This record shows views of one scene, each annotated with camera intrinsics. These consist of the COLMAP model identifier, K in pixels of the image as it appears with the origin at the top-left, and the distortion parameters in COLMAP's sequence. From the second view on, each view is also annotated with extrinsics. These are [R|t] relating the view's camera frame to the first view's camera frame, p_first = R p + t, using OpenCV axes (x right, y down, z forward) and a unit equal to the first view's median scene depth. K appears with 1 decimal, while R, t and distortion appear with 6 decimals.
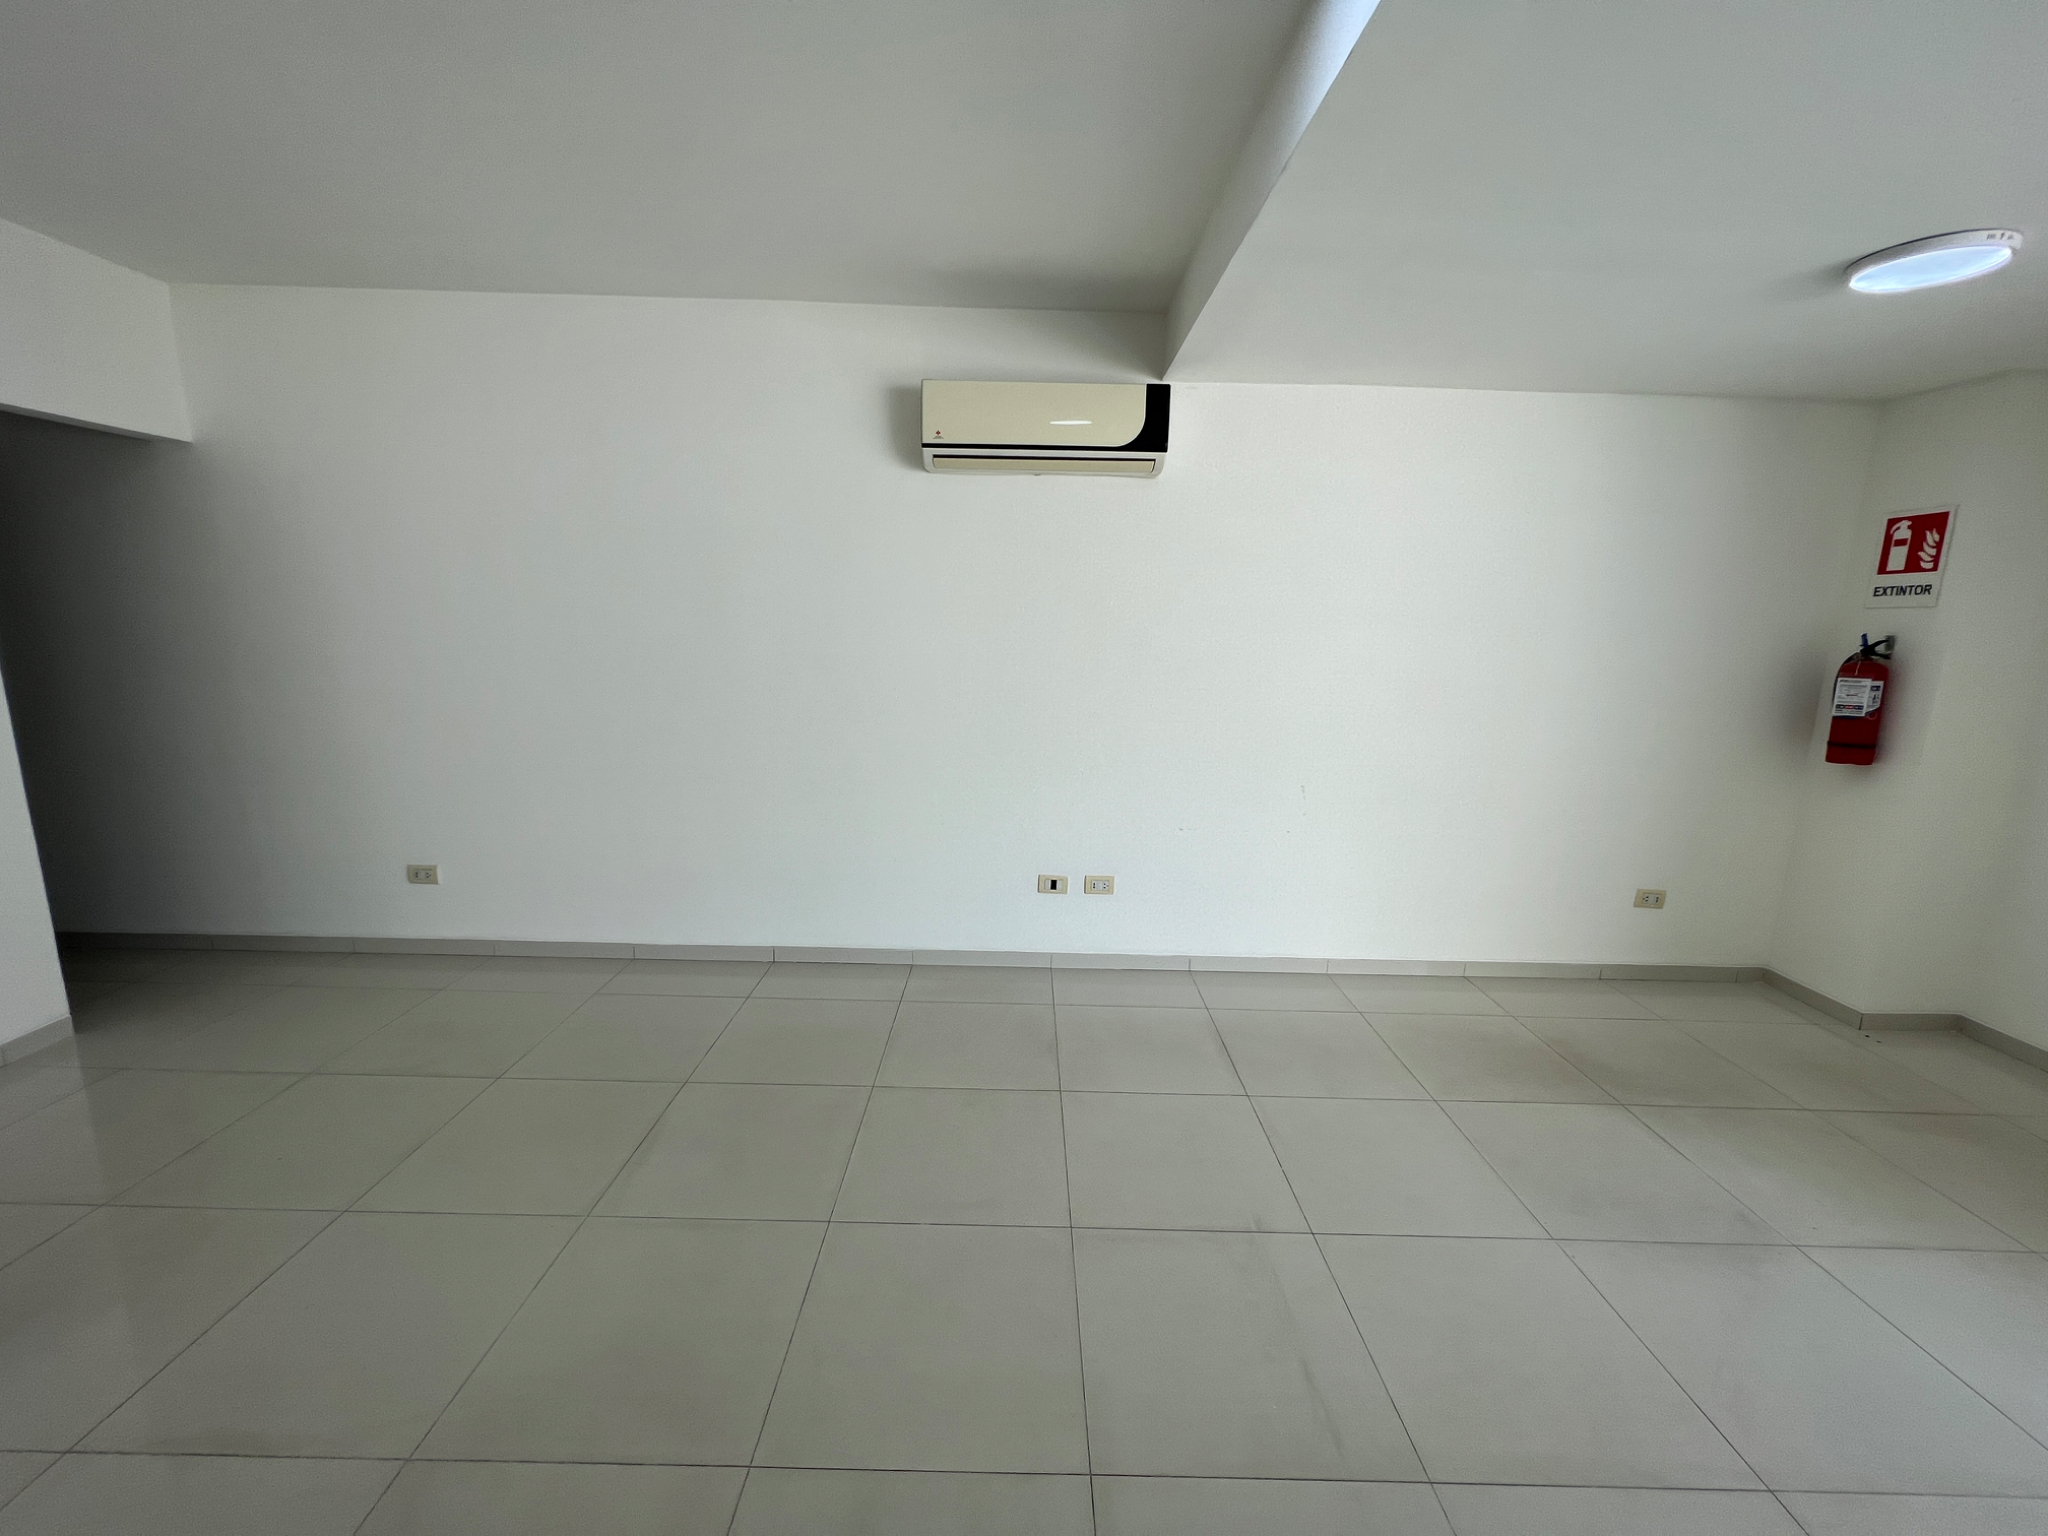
lens RADIAL K [[820.7, 0, 1024.1], [0, 820.7, 770.2], [0, 0, 1]] dist [-0.000302, -0.000158]
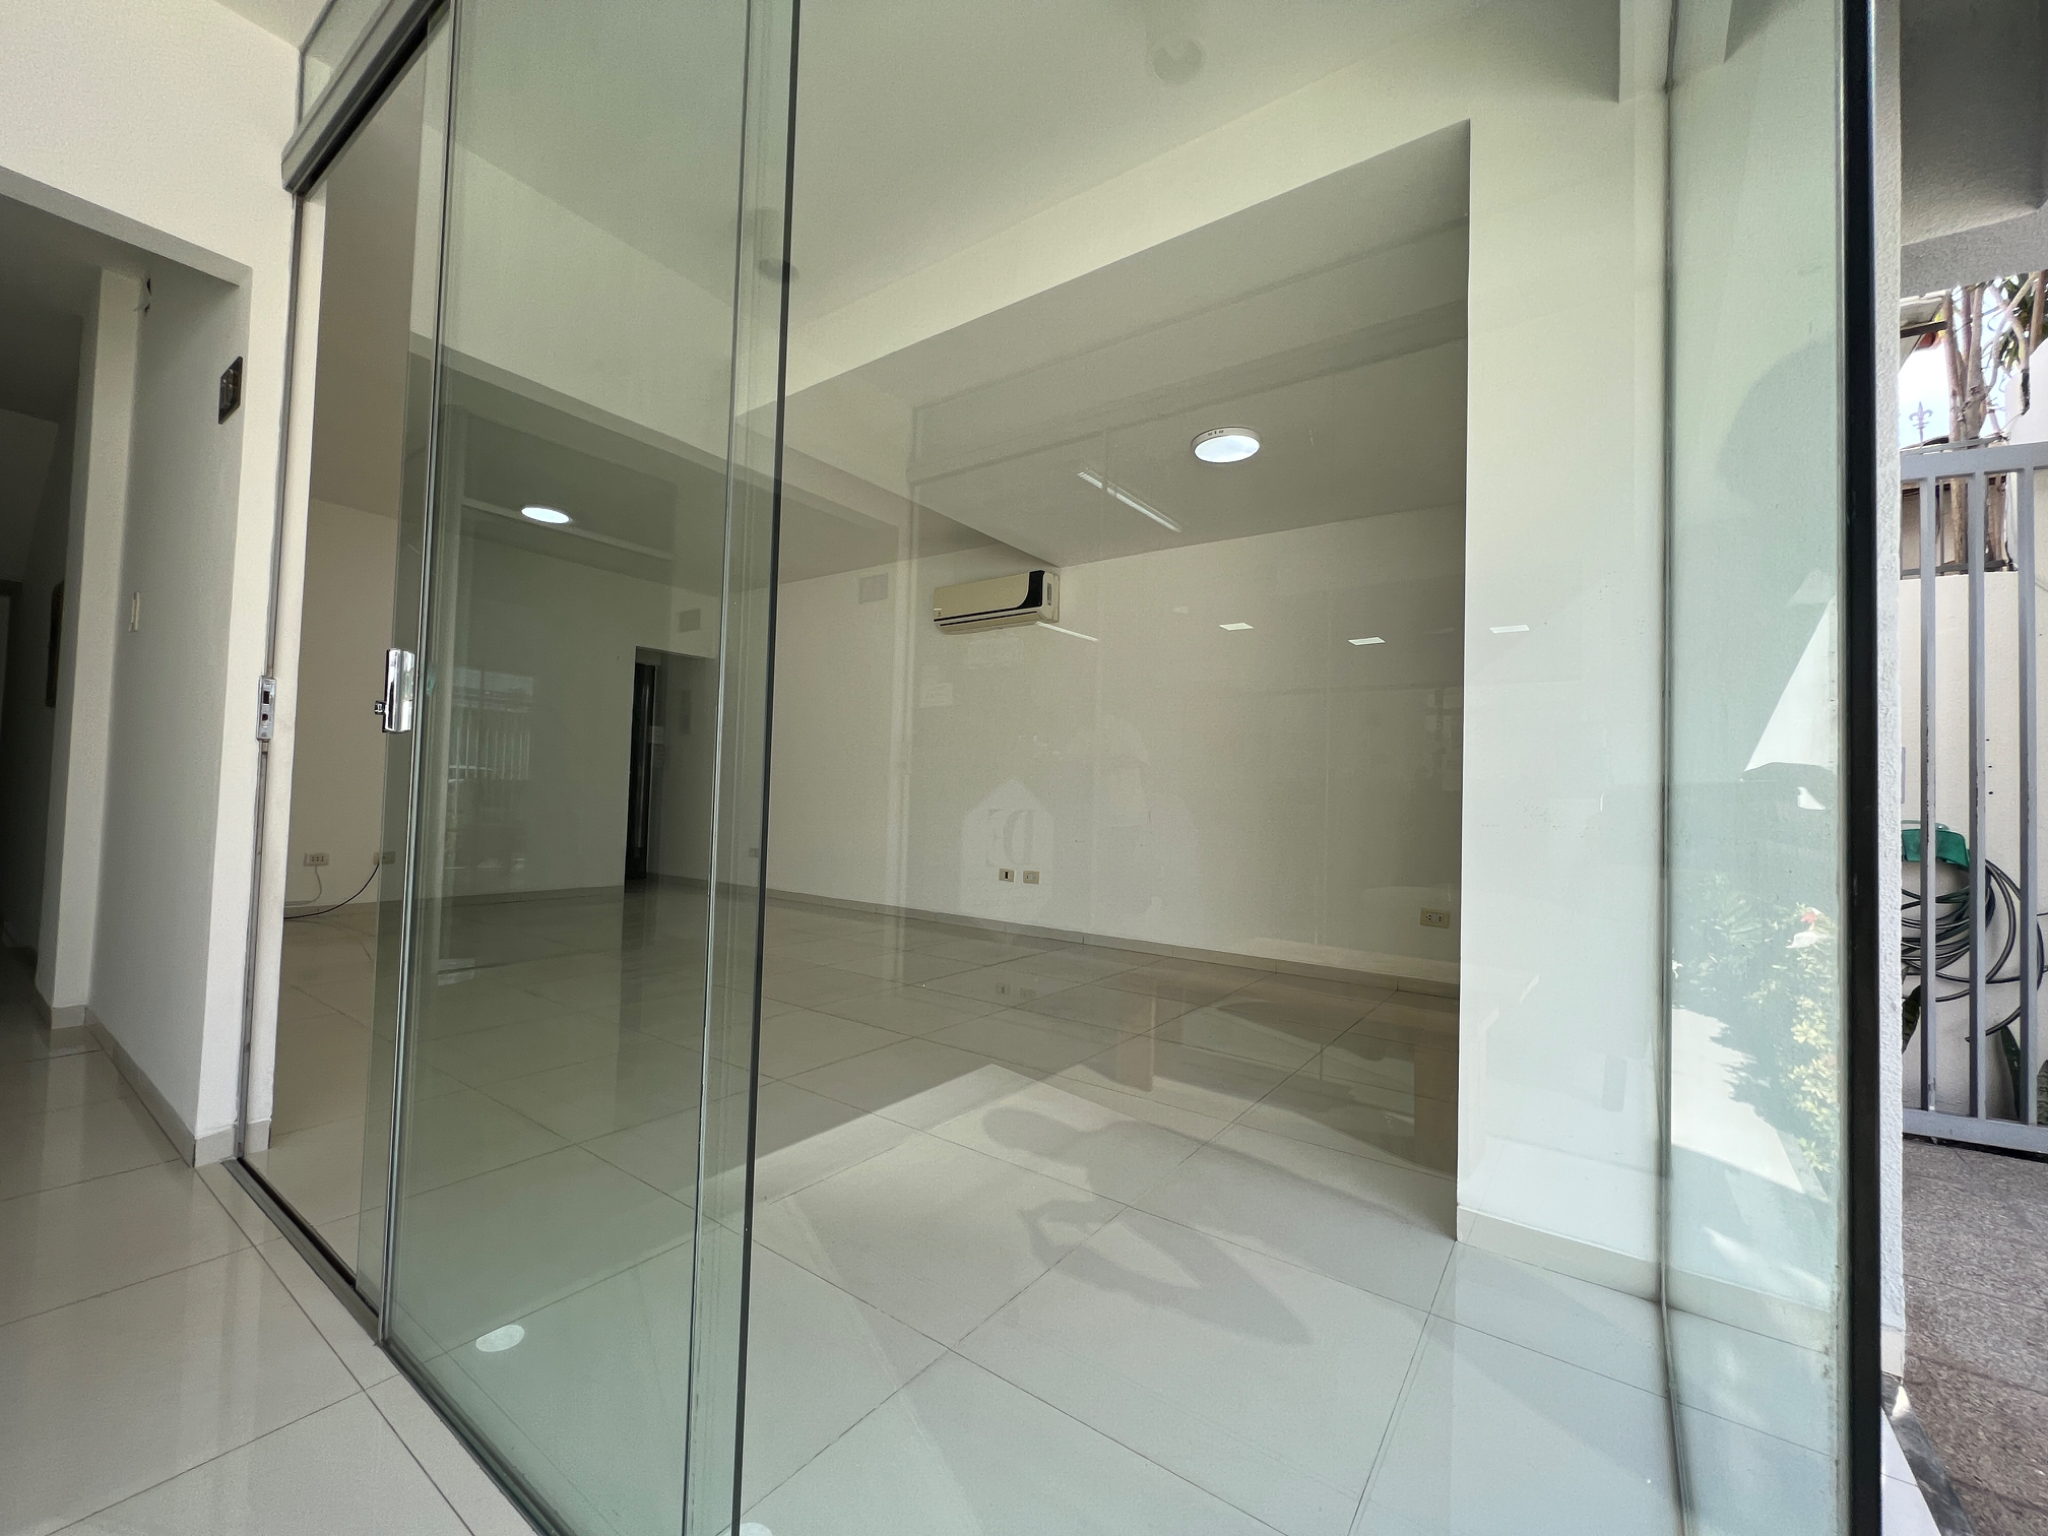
lens RADIAL K [[820.7, 0, 1021.8], [0, 820.7, 765.6], [0, 0, 1]] dist [-0.000302, -0.000158]
pose [[0.807329, -0.025915, -0.589533, 0.985020], [-0.110156, 0.974856, -0.193704, 0.235386], [0.579729, 0.221323, 0.784175, -0.252961]]
